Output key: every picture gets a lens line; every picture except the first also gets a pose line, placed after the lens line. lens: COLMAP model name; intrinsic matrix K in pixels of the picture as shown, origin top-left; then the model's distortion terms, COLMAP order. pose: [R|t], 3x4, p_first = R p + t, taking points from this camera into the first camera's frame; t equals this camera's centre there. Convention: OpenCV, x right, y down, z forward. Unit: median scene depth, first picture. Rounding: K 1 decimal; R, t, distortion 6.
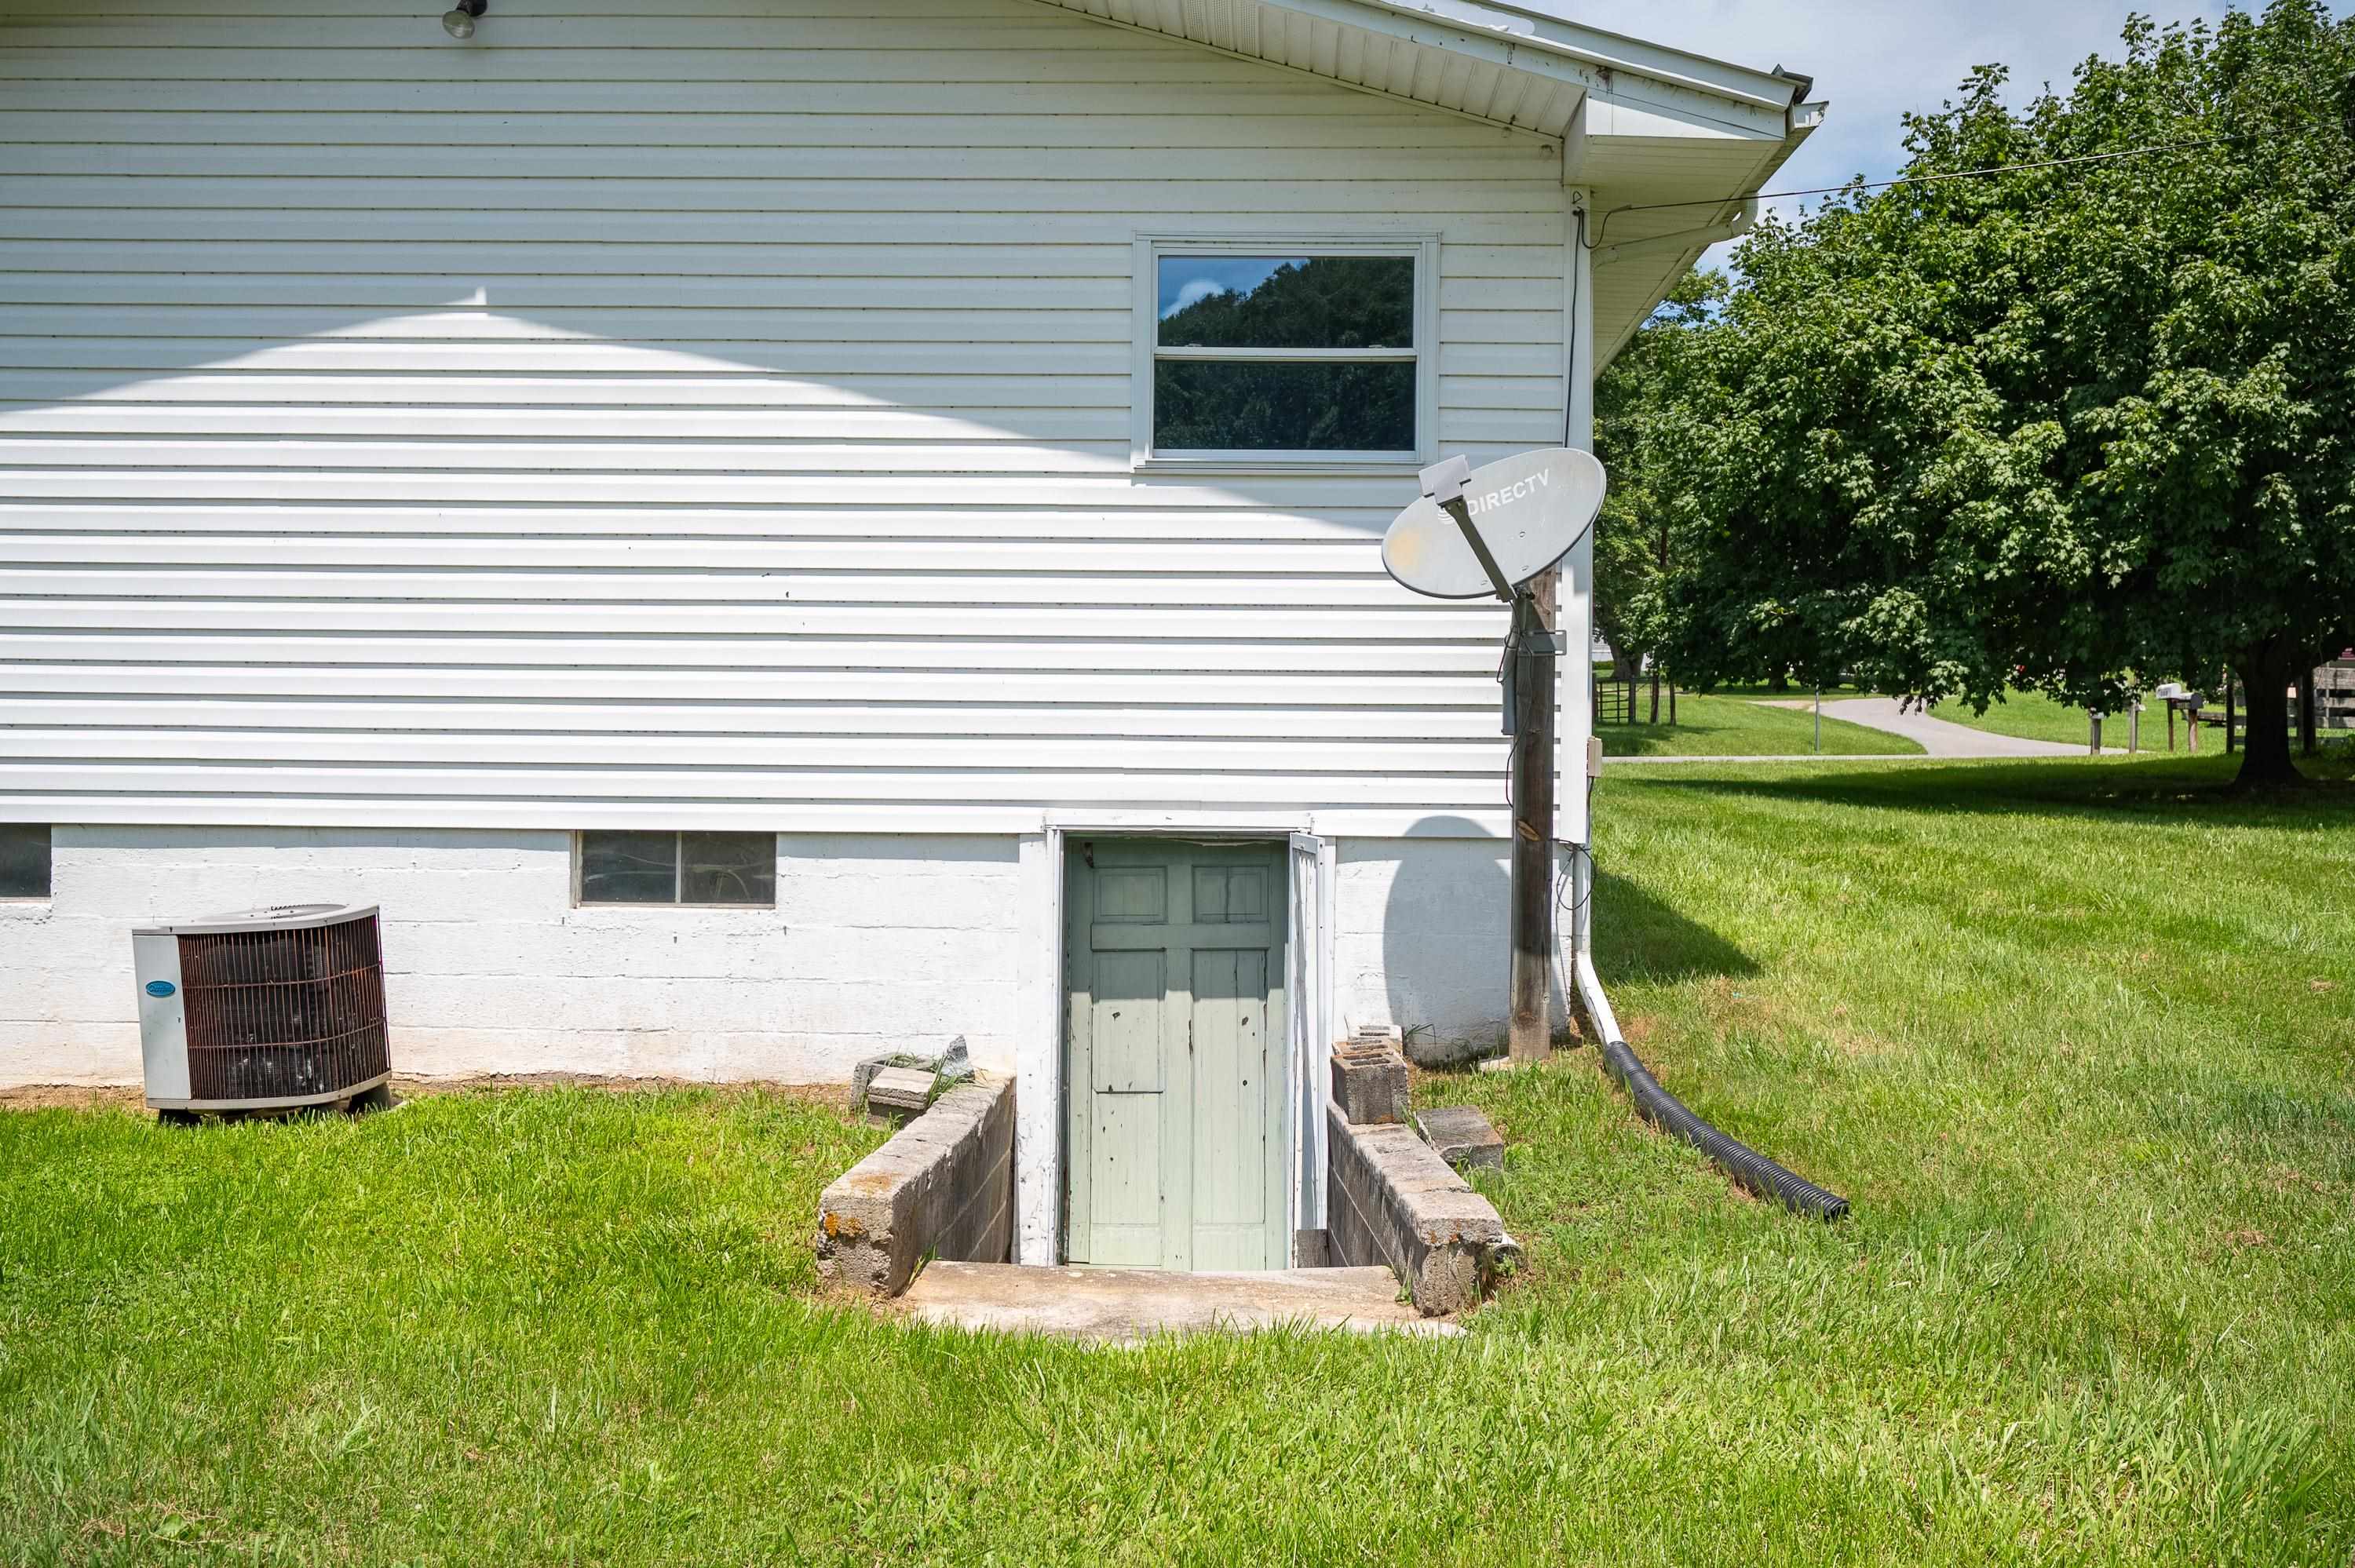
lens RADIAL K [[2025.5, 0, 1179.0], [0, 2025.5, 787.6], [0, 0, 1]] dist [0.000007, -0.008144]
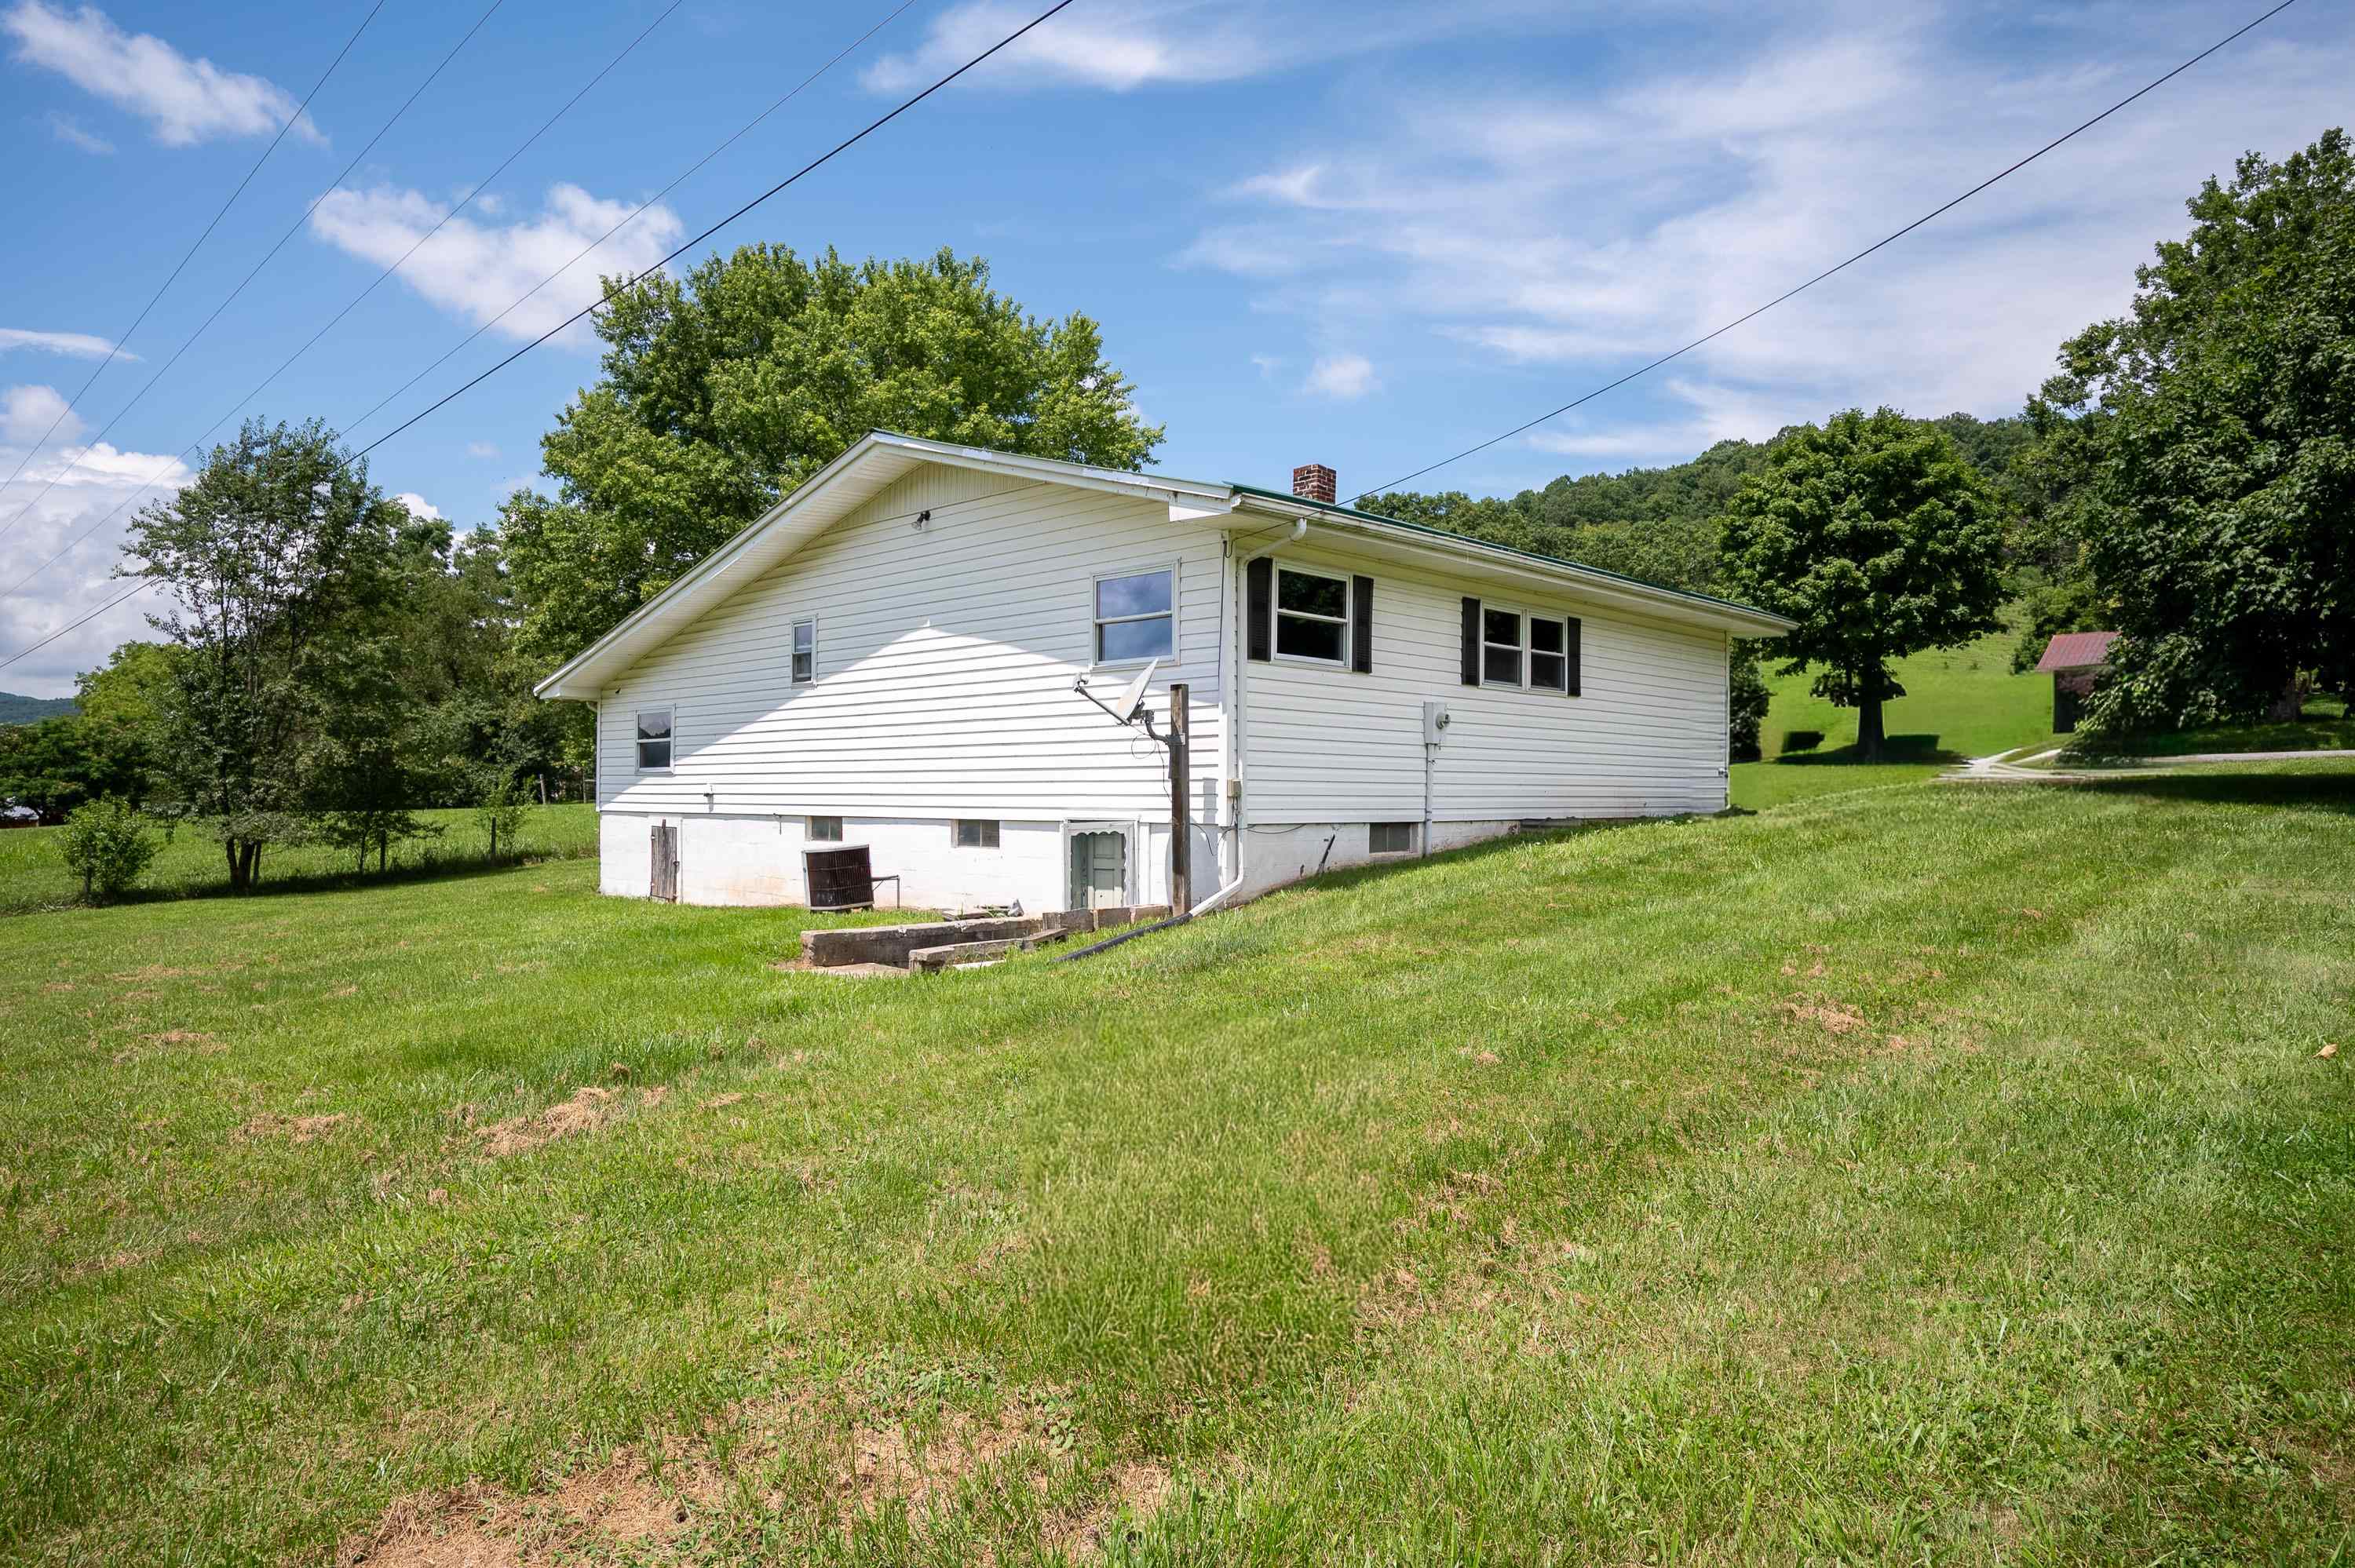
lens RADIAL K [[1441.4, 0, 1197.2], [0, 1441.4, 785.0], [0, 0, 1]] dist [-0.027786, -0.001078]
pose [[0.746903, -0.013143, -0.664803, 1.217079], [0.012752, 0.999904, -0.005441, -0.008788], [0.664810, -0.004413, 0.746999, -0.203786]]
